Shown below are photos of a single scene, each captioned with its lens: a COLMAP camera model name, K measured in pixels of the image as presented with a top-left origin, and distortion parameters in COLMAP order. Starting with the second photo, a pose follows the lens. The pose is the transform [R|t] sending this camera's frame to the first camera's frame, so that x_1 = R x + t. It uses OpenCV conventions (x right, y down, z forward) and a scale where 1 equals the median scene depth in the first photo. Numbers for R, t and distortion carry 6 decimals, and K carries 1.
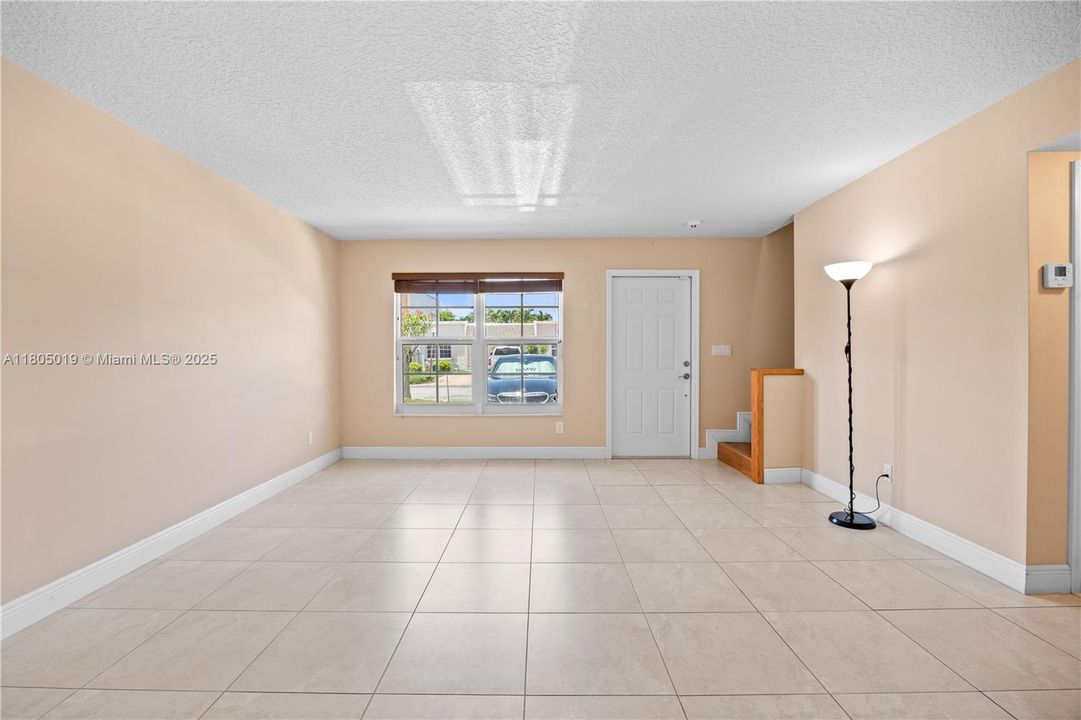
lens RADIAL K [[473.4, 0, 538.5], [0, 473.4, 361.5], [0, 0, 1]] dist [-0.003148, -0.000257]
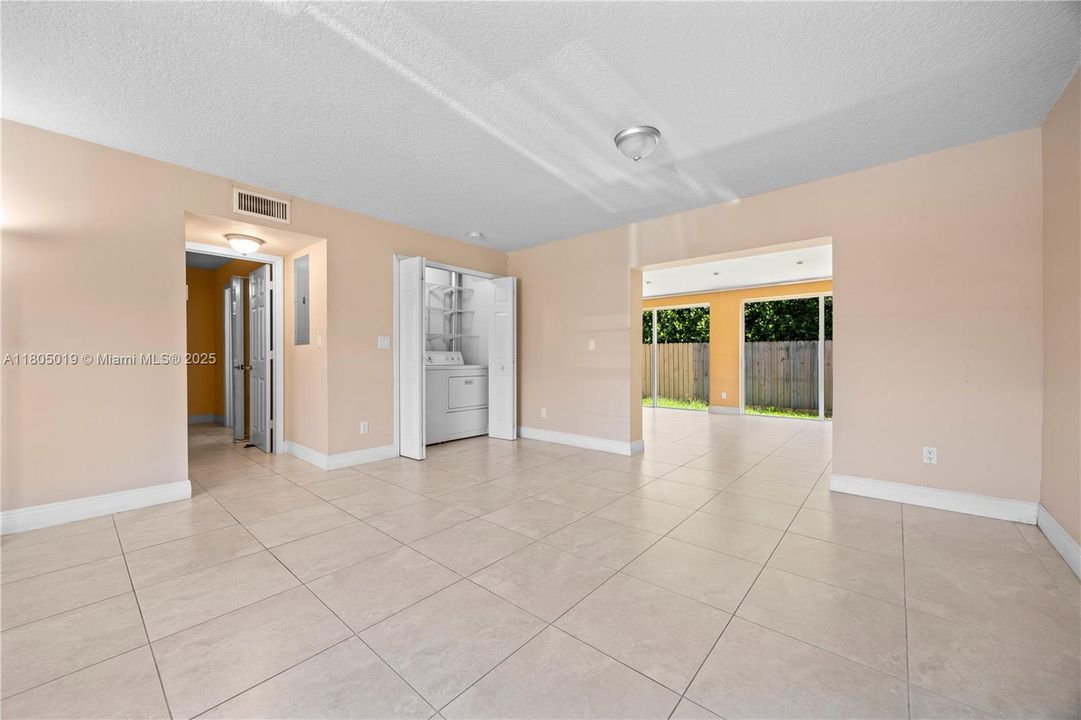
lens RADIAL K [[411.0, 0, 535.1], [0, 411.0, 359.5], [0, 0, 1]] dist [-0.000863, -0.000051]
pose [[-0.751986, 0.004303, 0.659165, -0.334641], [0.015111, 0.999828, 0.010712, 0.021020], [-0.659006, 0.018016, -0.751922, 0.603168]]
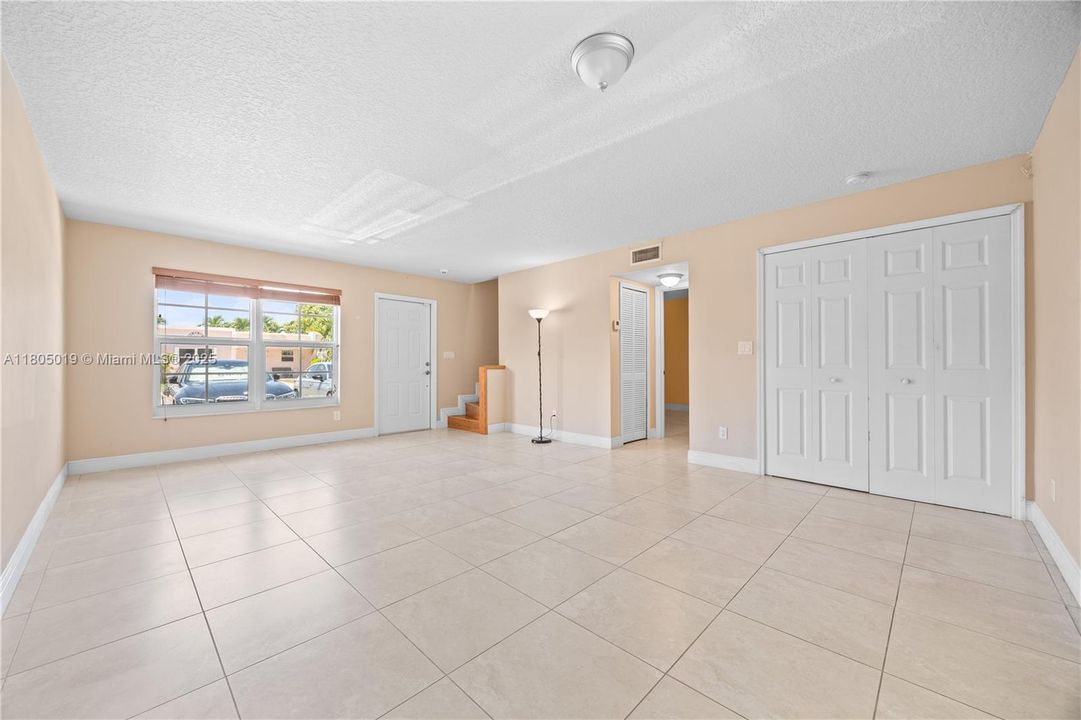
lens RADIAL K [[411.0, 0, 535.1], [0, 411.0, 359.5], [0, 0, 1]] dist [-0.000863, -0.000051]
pose [[0.700484, 0.010304, 0.713594, -0.398383], [0.010739, 0.999630, -0.024975, 0.028988], [-0.713587, 0.025158, 0.700114, -0.126592]]
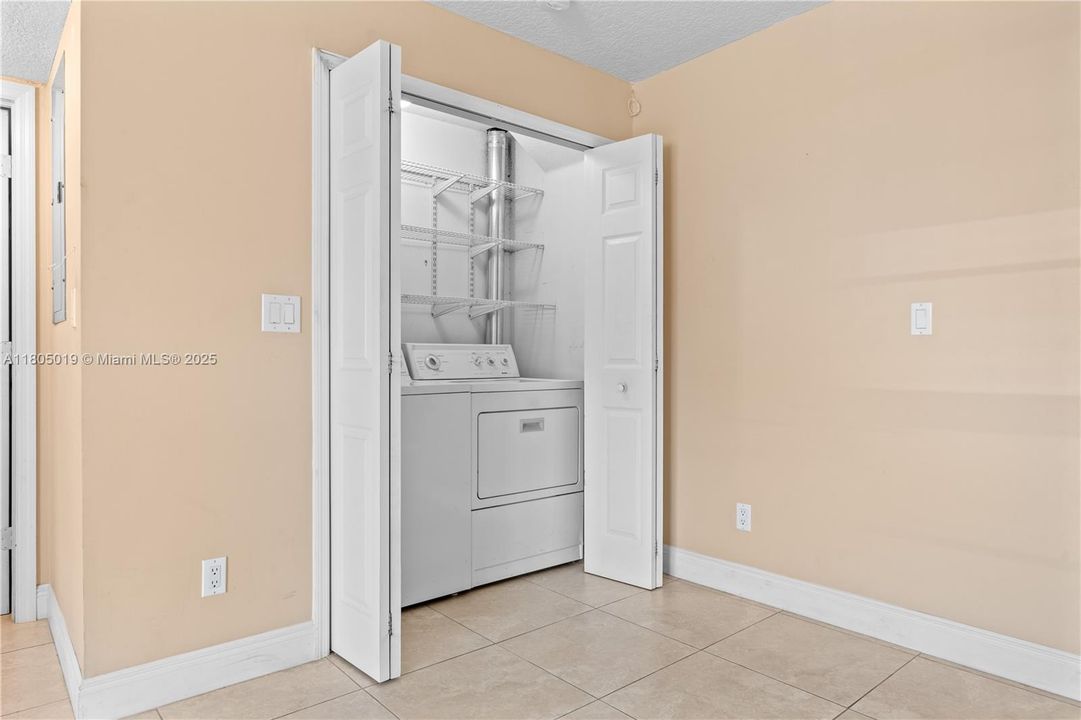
lens RADIAL K [[663.0, 0, 540.5], [0, 663.0, 360.0], [0, 0, 1]] dist [-0.001290, -0.000192]
pose [[-0.655302, 0.005025, 0.755350, 0.017975], [0.015528, 0.999856, 0.006819, 0.021776], [-0.755207, 0.016197, -0.655286, 0.320985]]
